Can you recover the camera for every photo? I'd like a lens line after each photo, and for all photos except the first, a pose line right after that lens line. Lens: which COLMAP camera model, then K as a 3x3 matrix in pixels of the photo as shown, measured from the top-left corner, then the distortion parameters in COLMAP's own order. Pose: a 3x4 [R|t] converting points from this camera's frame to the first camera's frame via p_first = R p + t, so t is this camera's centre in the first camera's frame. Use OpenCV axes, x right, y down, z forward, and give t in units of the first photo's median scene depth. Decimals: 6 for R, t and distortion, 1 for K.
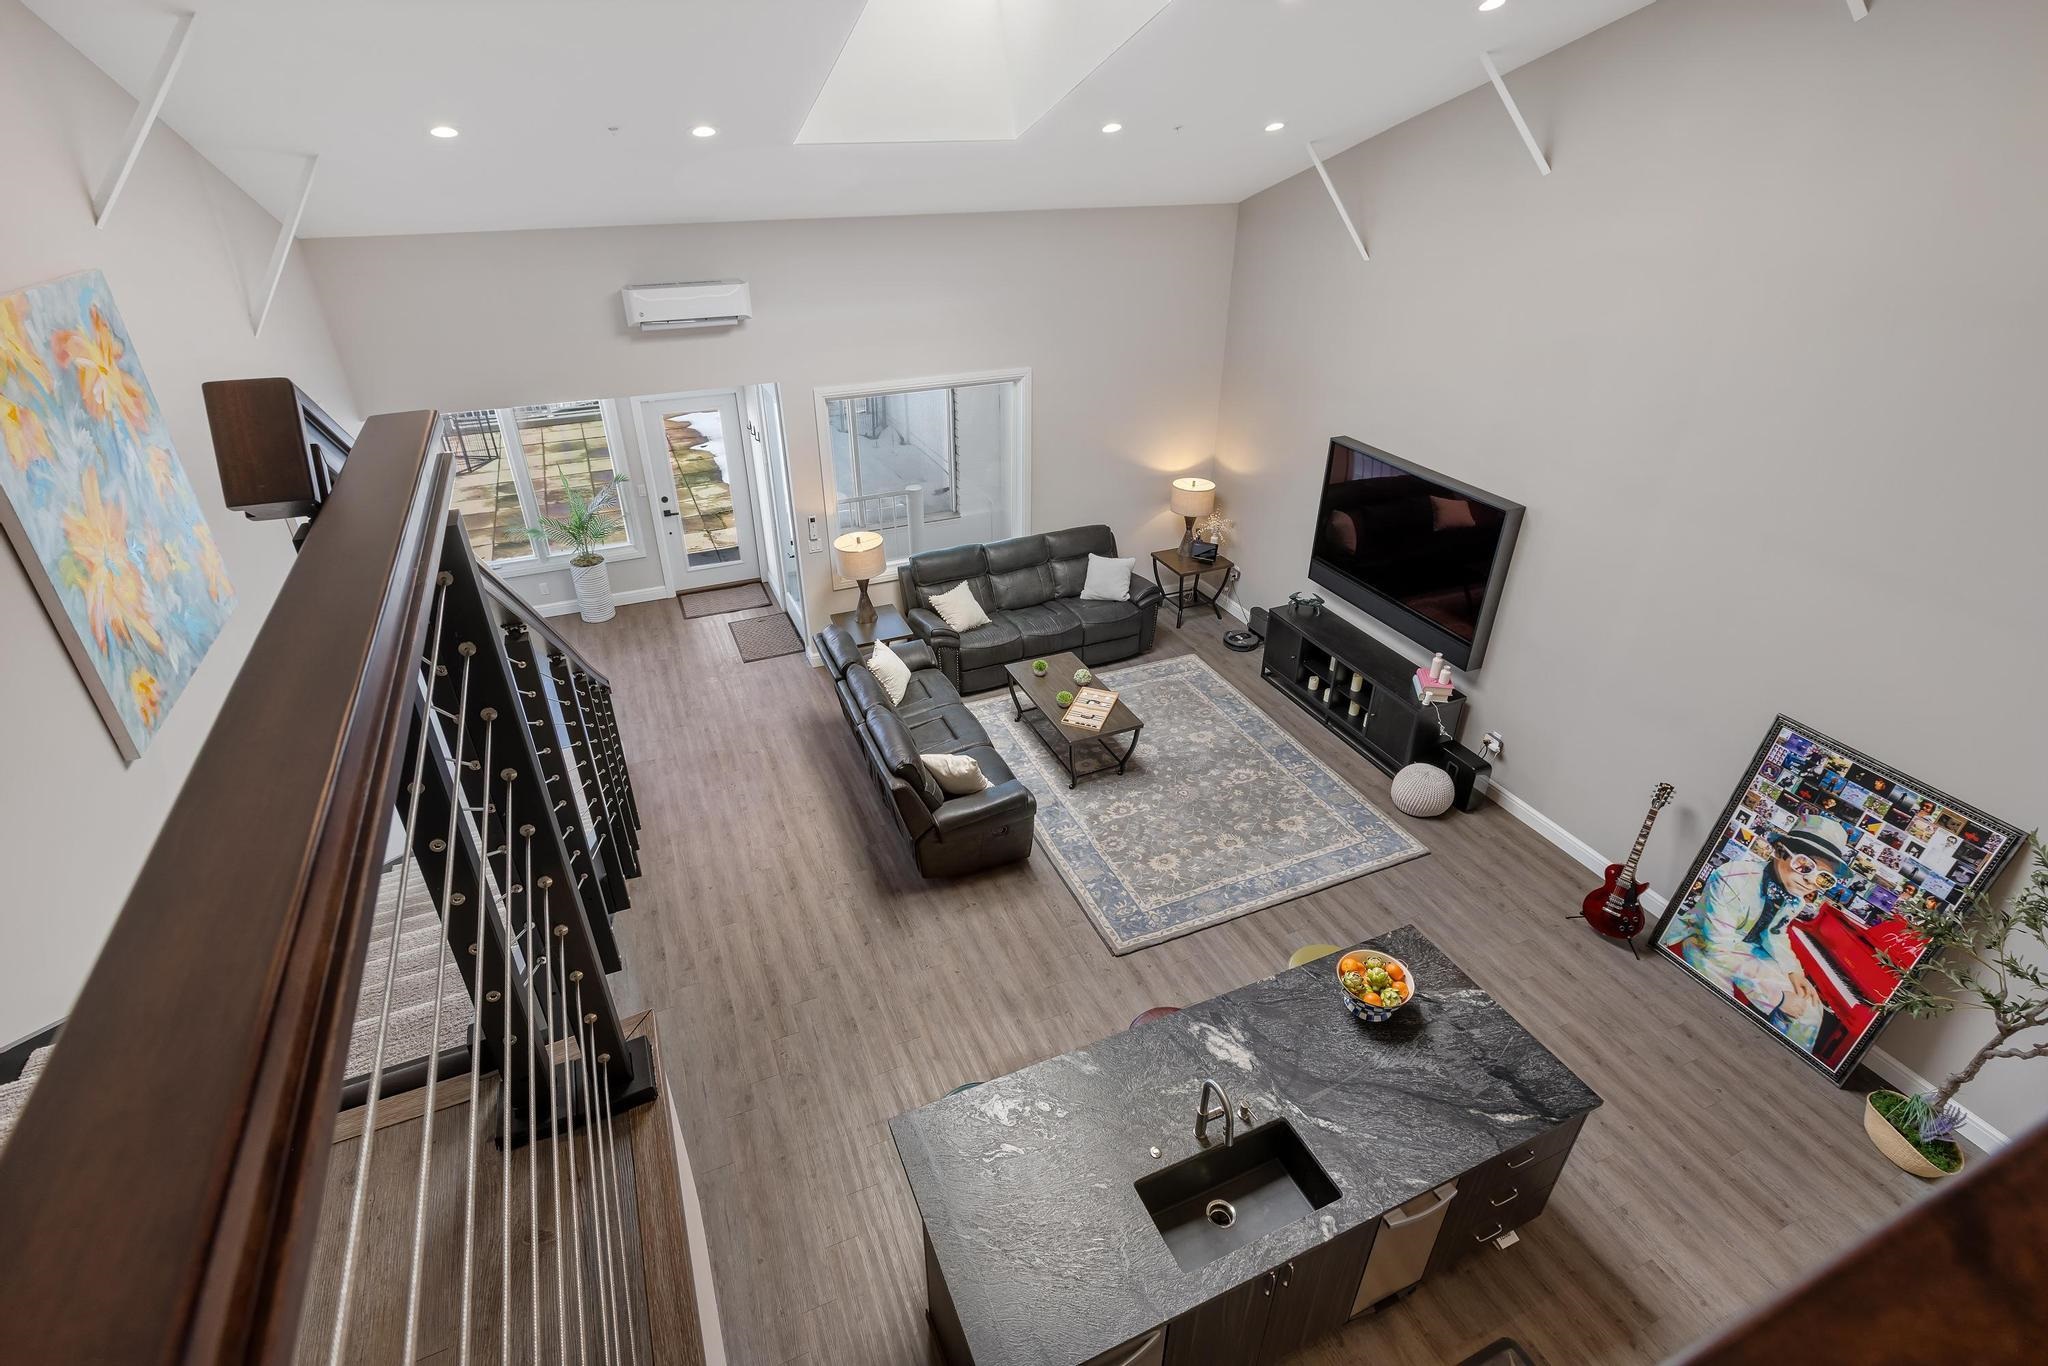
lens RADIAL K [[991.7, 0, 1024.0], [0, 991.7, 683.0], [0, 0, 1]] dist [-0.002727, 0.008746]
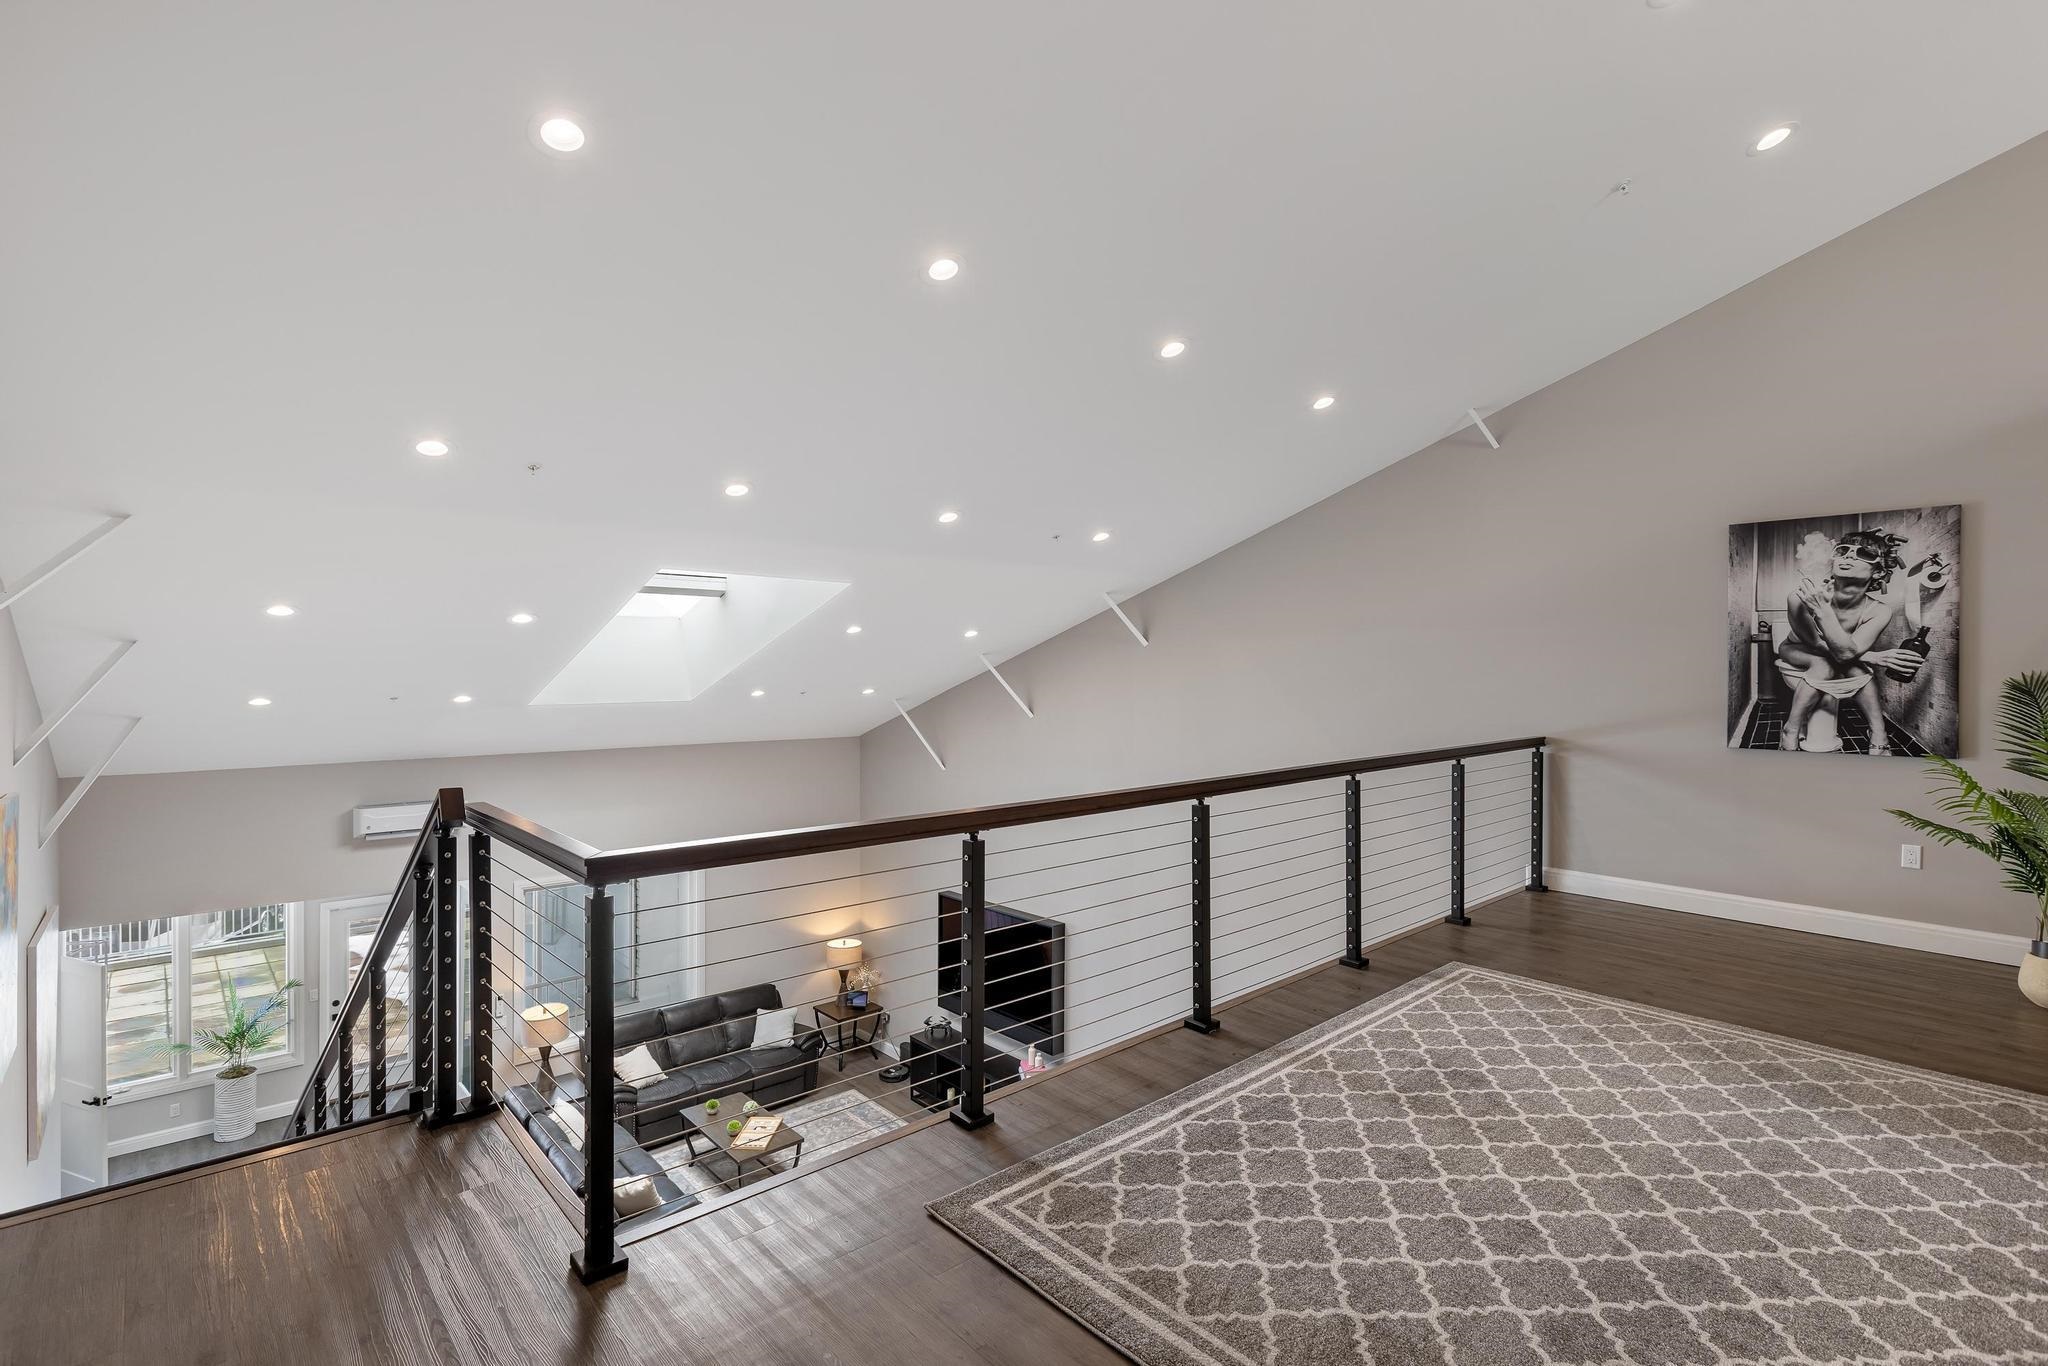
lens RADIAL K [[967.1, 0, 1024.0], [0, 967.1, 683.0], [0, 0, 1]] dist [-0.002874, -0.000842]
pose [[0.949848, 0.000576, 0.312711, 0.007714], [0.151713, 0.873579, -0.462431, 0.110602], [-0.273445, 0.486682, 0.829680, -0.224225]]
